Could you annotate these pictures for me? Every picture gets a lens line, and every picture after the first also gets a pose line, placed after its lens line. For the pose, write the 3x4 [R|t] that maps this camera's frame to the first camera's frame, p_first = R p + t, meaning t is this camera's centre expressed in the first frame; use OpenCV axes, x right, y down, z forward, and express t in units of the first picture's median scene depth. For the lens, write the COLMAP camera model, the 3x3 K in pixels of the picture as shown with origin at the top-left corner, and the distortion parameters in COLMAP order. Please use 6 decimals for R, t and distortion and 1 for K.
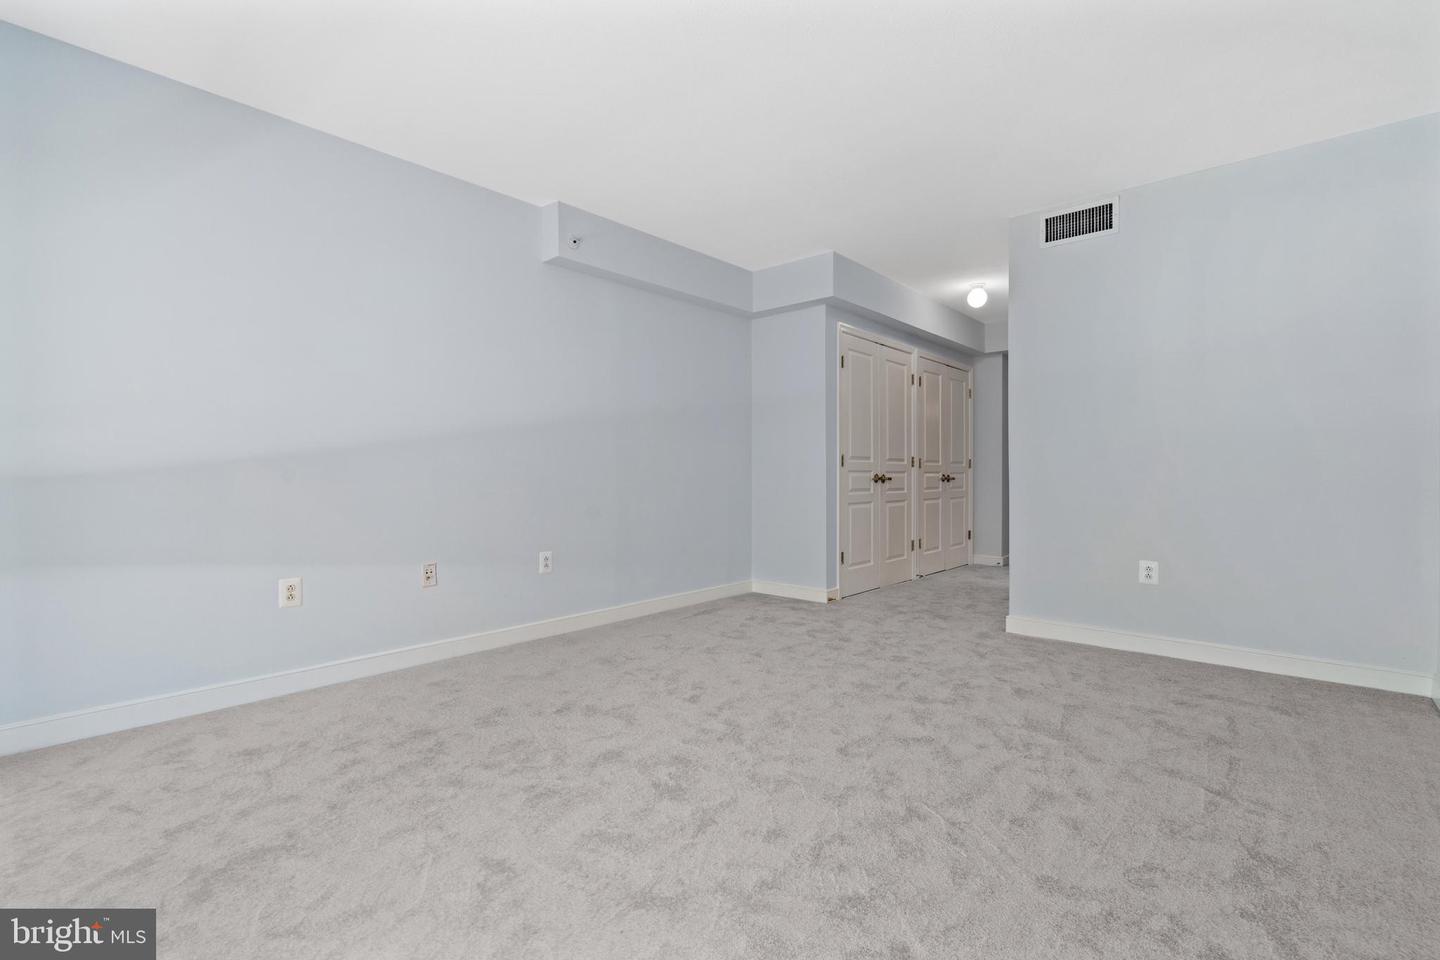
lens RADIAL K [[653.1, 0, 720.2], [0, 653.1, 474.0], [0, 0, 1]] dist [-0.001049, -0.000052]
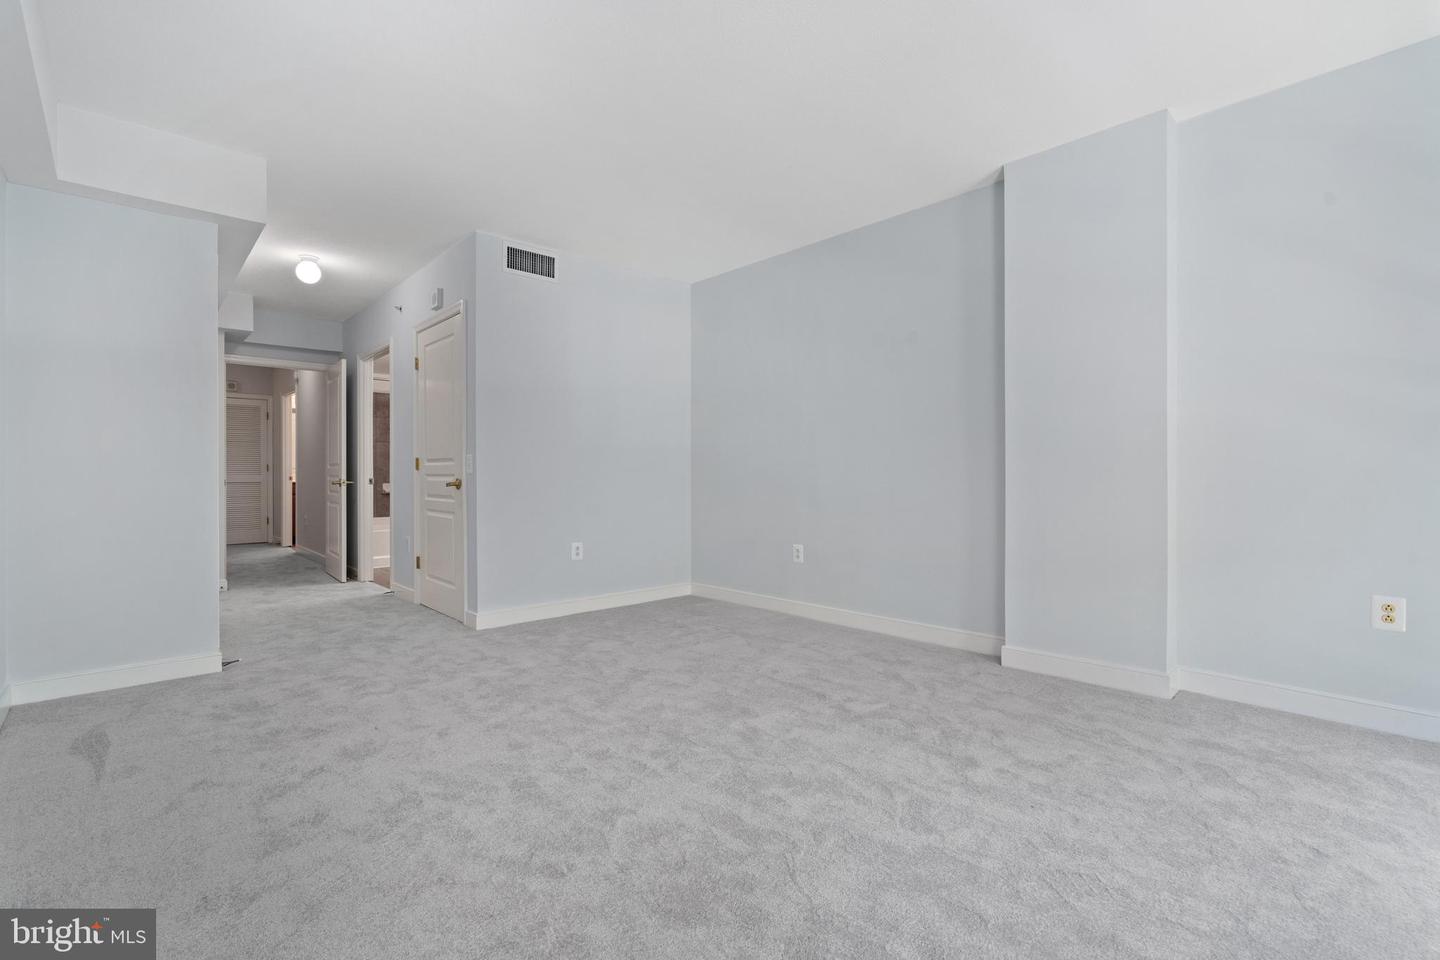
lens RADIAL K [[653.1, 0, 720.2], [0, 653.1, 474.0], [0, 0, 1]] dist [-0.001049, -0.000052]
pose [[0.100107, -0.004257, 0.994968, -0.590969], [0.000842, 0.999991, 0.004194, -0.009354], [-0.994976, 0.000418, 0.100109, 0.550930]]
